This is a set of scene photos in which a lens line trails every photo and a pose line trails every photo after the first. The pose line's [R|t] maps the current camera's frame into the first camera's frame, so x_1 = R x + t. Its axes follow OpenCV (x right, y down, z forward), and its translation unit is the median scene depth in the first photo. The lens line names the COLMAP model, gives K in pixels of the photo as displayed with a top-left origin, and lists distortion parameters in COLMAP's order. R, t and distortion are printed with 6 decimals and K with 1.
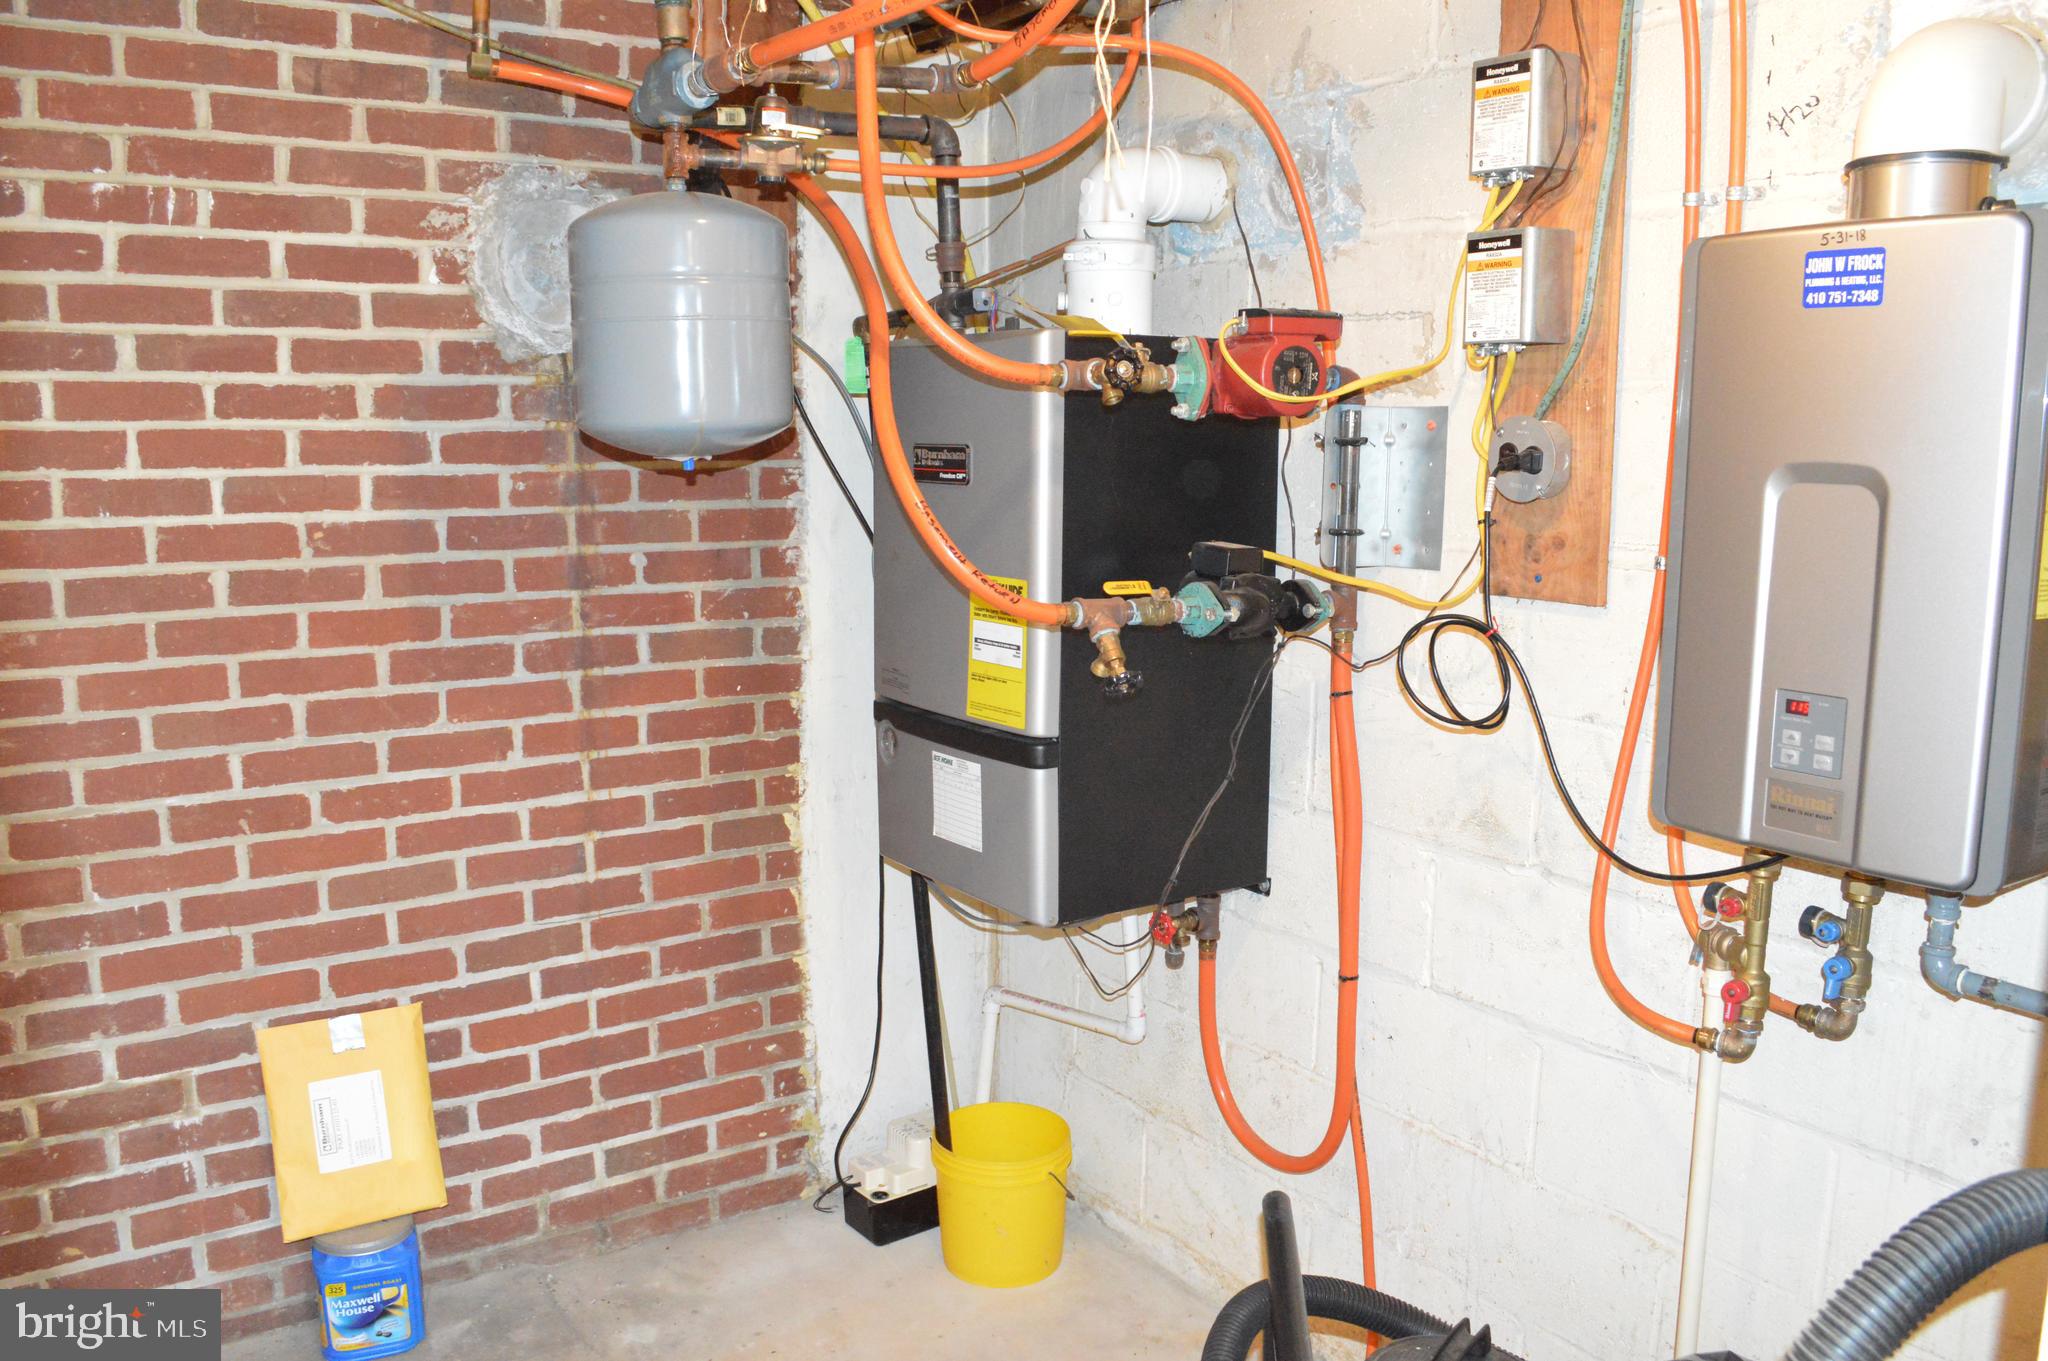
lens RADIAL K [[1635.1, 0, 1024.0], [0, 1635.1, 680.5], [0, 0, 1]] dist [-0.078109, 0.000192]
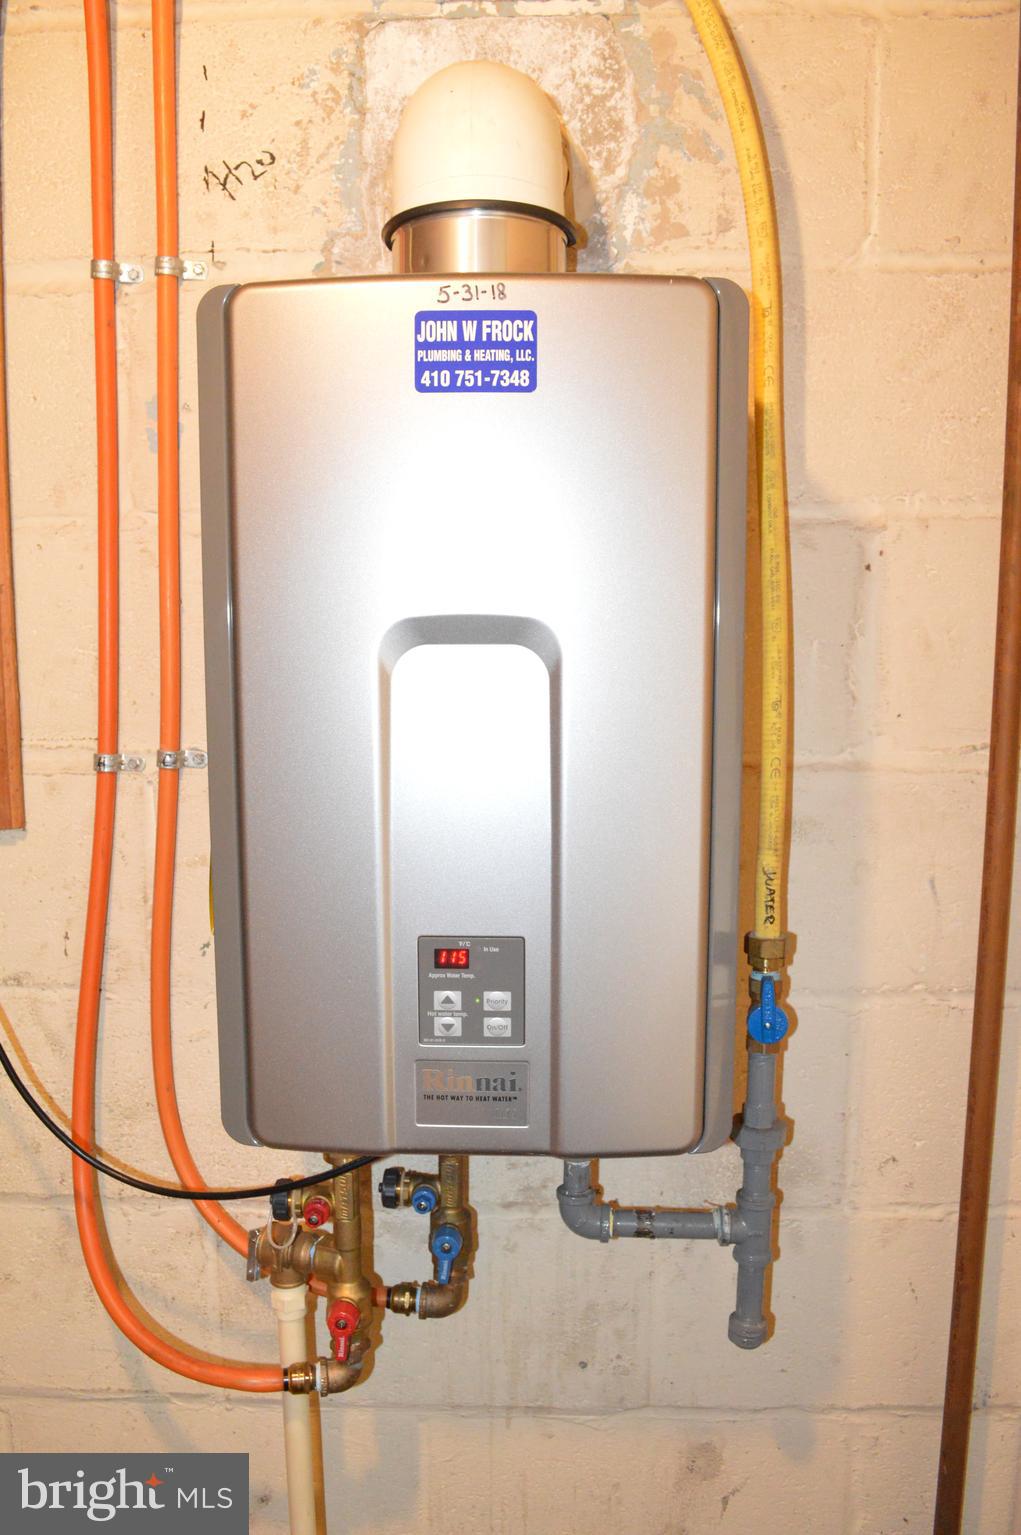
lens RADIAL K [[1225.5, 0, 510.5], [0, 1225.5, 767.5], [0, 0, 1]] dist [-0.078109, 0.000192]
pose [[0.583482, -0.108825, 0.804802, 0.069488], [0.129660, 0.990753, 0.039966, -0.086442], [-0.801709, 0.081031, 0.592196, 0.656663]]
